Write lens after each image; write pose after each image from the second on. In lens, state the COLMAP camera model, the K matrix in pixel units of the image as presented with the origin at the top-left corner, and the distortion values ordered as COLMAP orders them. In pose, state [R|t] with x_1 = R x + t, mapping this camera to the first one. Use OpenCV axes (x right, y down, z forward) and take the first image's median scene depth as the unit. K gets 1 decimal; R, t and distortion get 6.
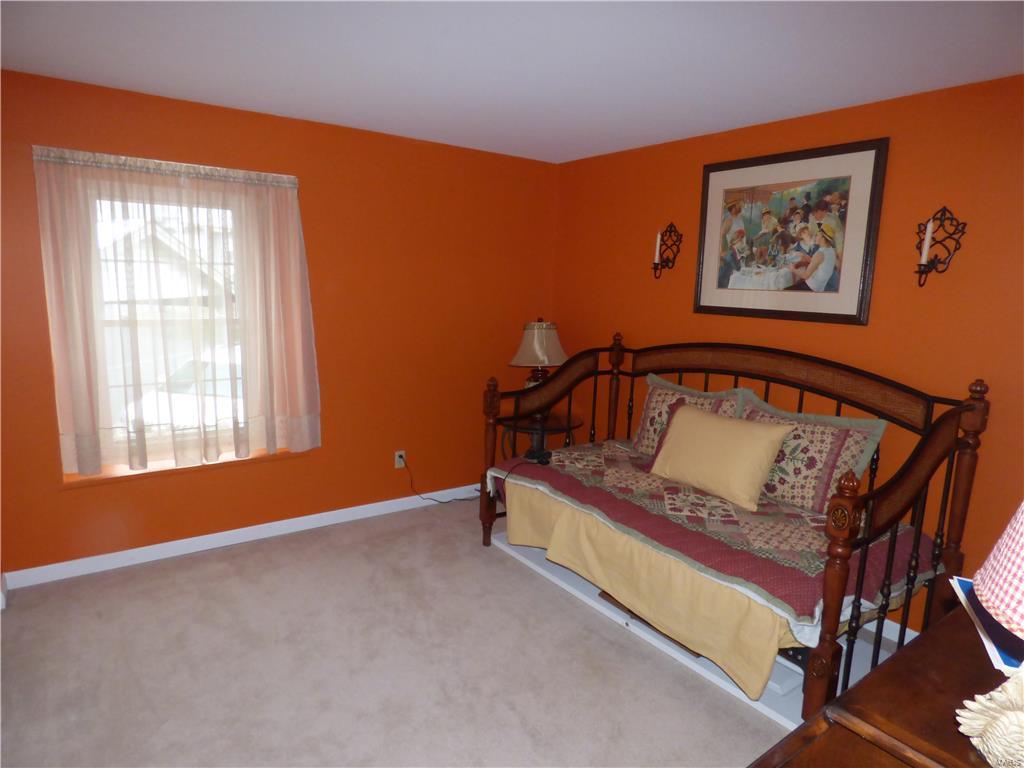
lens RADIAL K [[624.8, 0, 511.5], [0, 624.8, 383.1], [0, 0, 1]] dist [-0.008212, 0.000009]
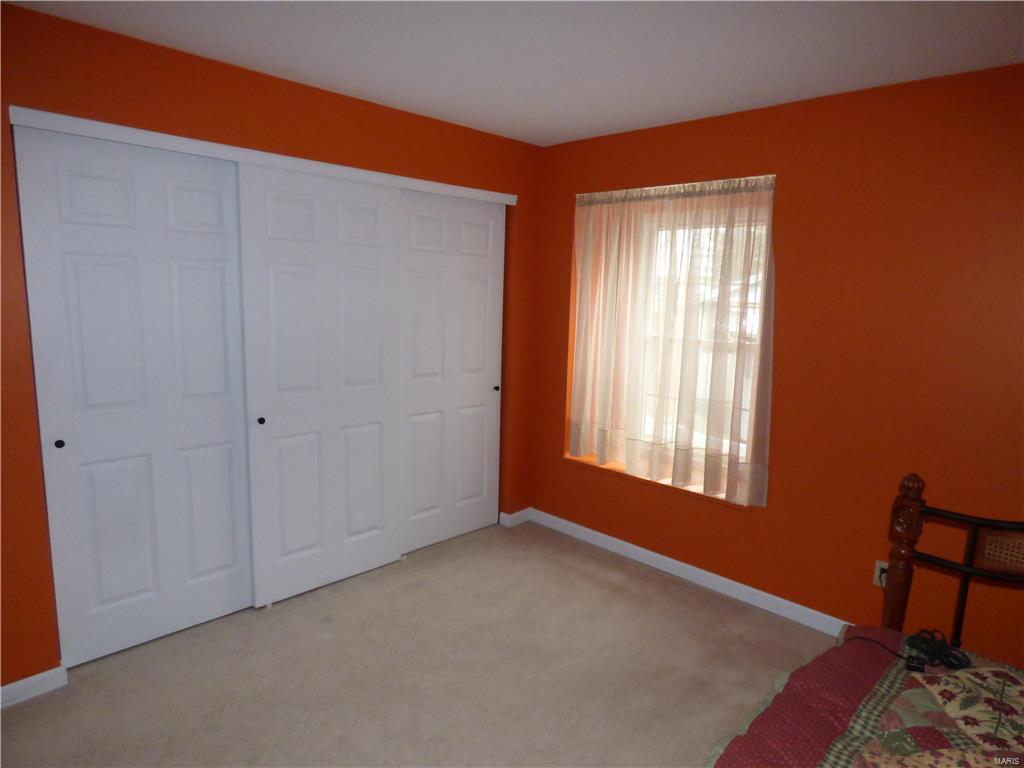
lens RADIAL K [[624.8, 0, 511.3], [0, 624.8, 387.6], [0, 0, 1]] dist [-0.008212, 0.000009]
pose [[0.179072, 0.130420, -0.975153, 0.445662], [-0.185109, 0.977939, 0.096801, -0.074135], [0.966265, 0.163175, 0.199264, 0.566083]]
